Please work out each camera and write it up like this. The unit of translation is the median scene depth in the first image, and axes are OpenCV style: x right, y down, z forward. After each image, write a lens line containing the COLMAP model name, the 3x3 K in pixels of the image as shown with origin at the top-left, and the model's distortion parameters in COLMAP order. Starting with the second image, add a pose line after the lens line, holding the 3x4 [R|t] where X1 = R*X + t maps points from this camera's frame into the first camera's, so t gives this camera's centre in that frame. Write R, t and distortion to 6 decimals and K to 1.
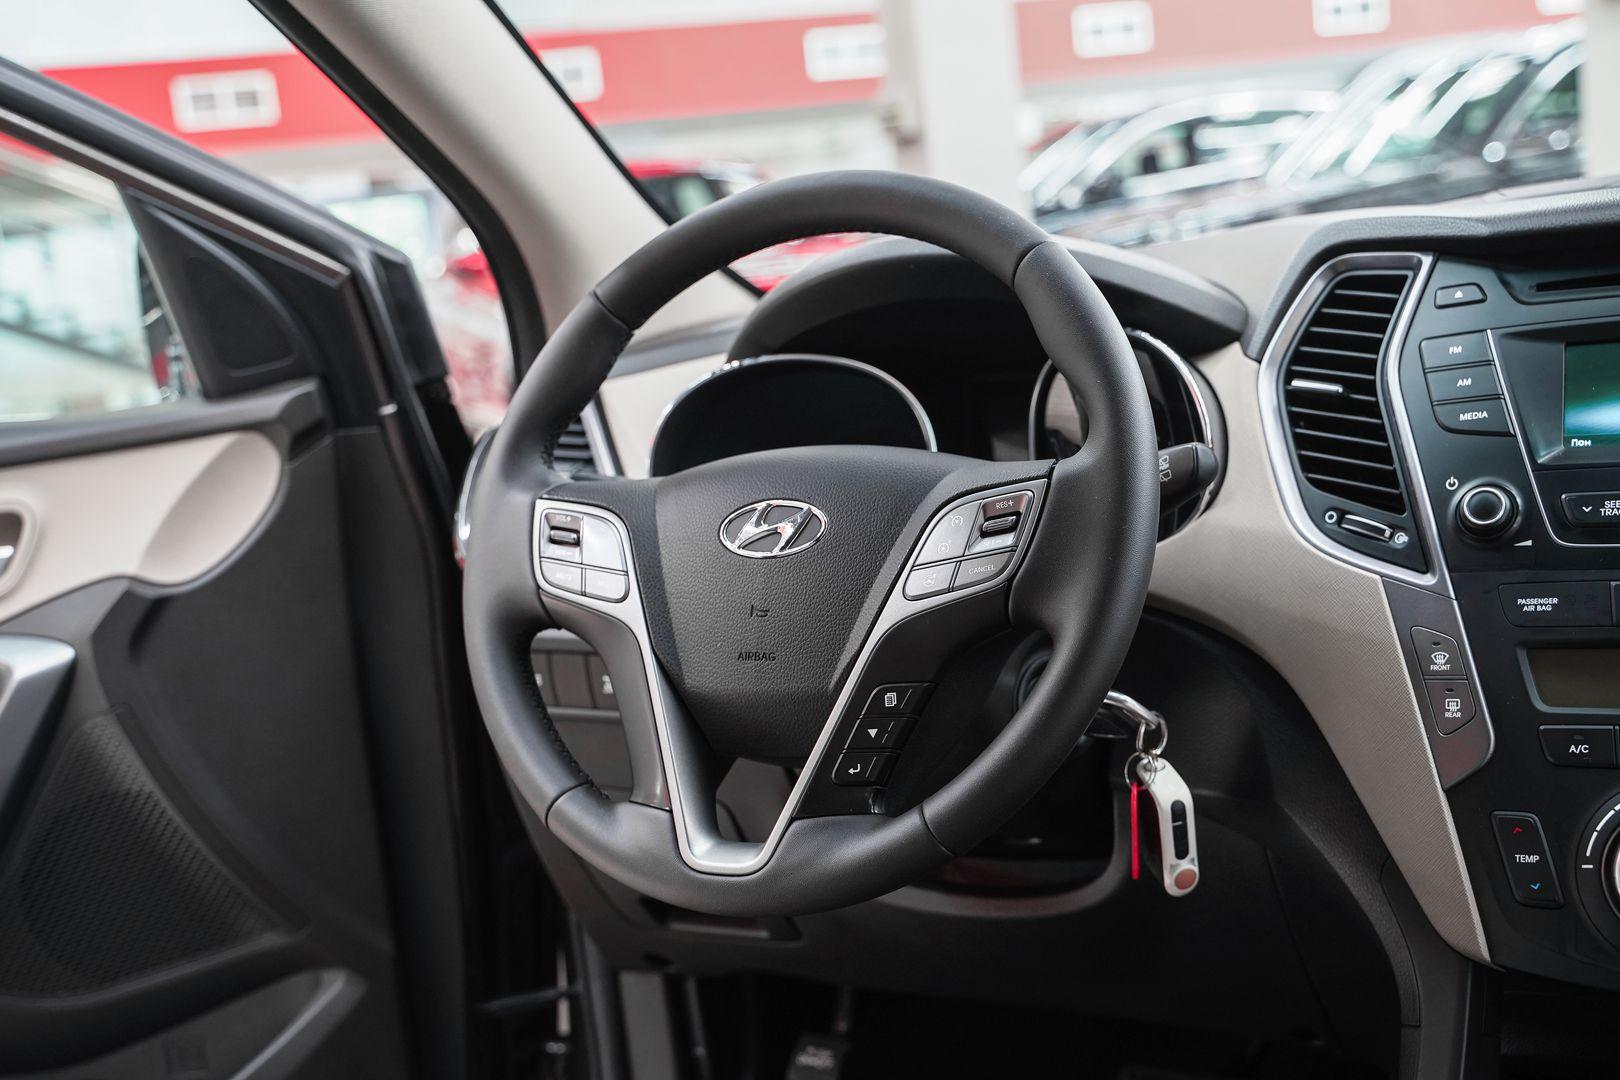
lens RADIAL K [[1900.2, 0, 809.1], [0, 1900.2, 518.6], [0, 0, 1]] dist [0.034231, 0.000000]
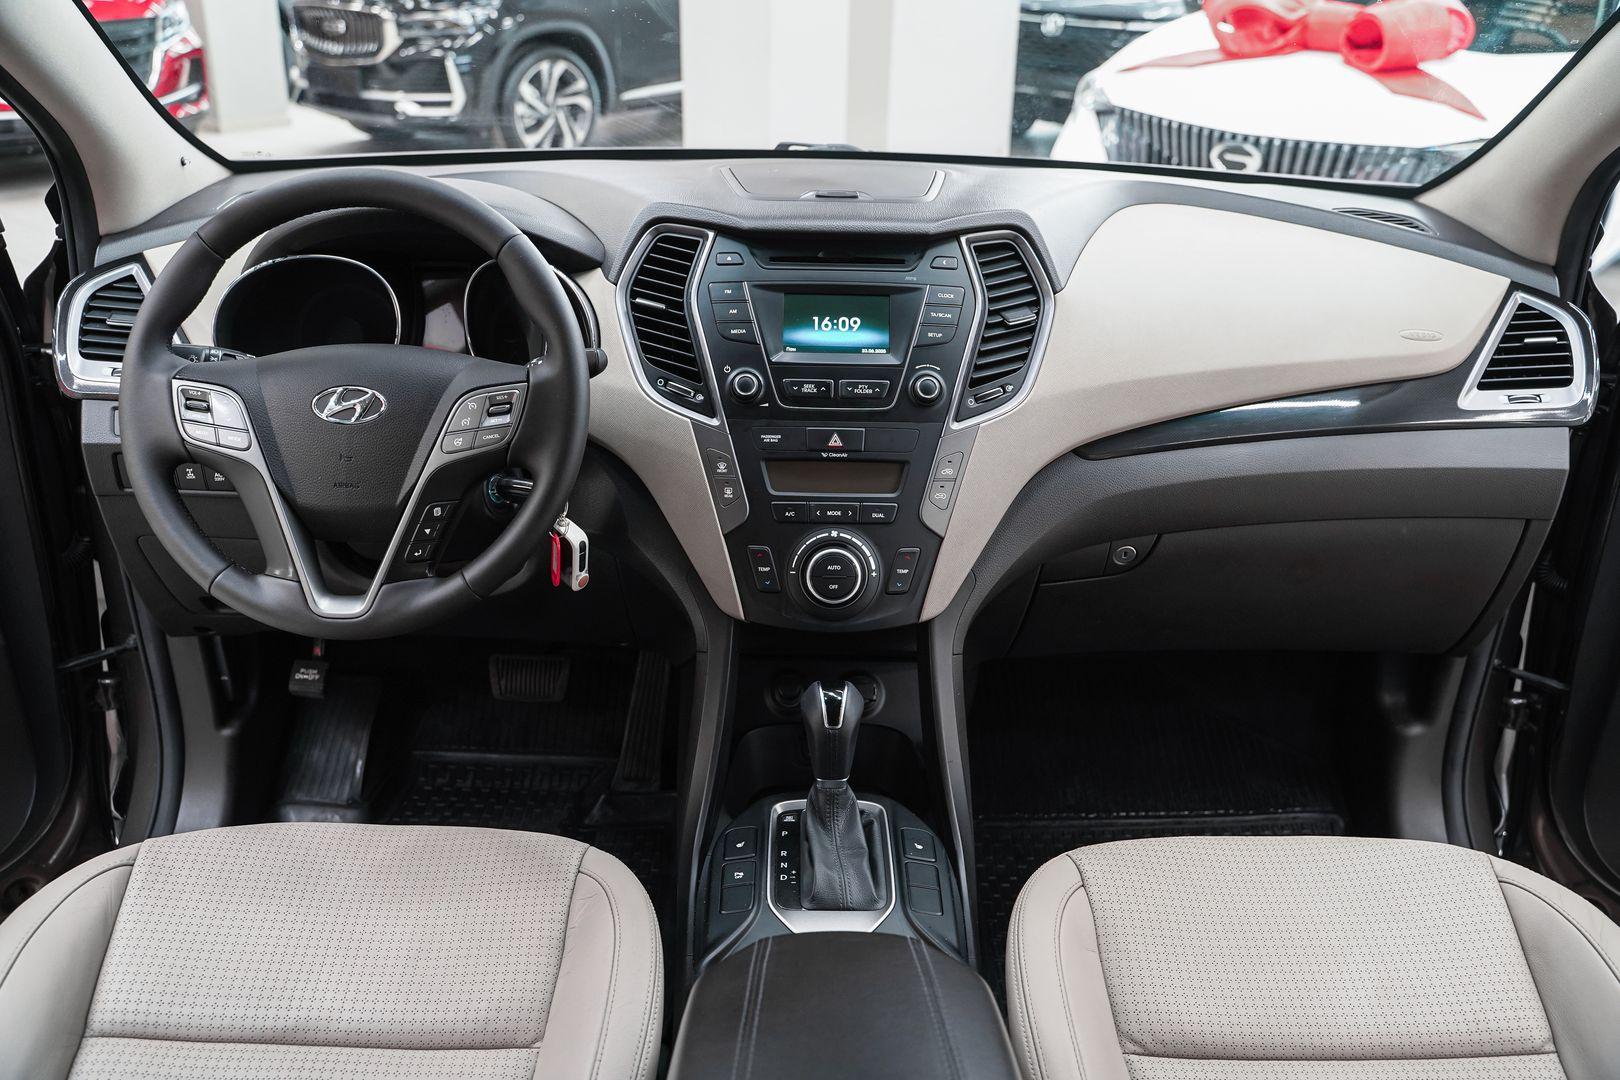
lens RADIAL K [[1352.1, 0, 821.6], [0, 1352.1, 547.8], [0, 0, 1]] dist [-0.125761, 0.106082]
pose [[0.868140, -0.083295, 0.489280, -0.226701], [-0.051512, 0.965371, 0.255744, -0.181658], [-0.493640, -0.247225, 0.833786, -0.168561]]
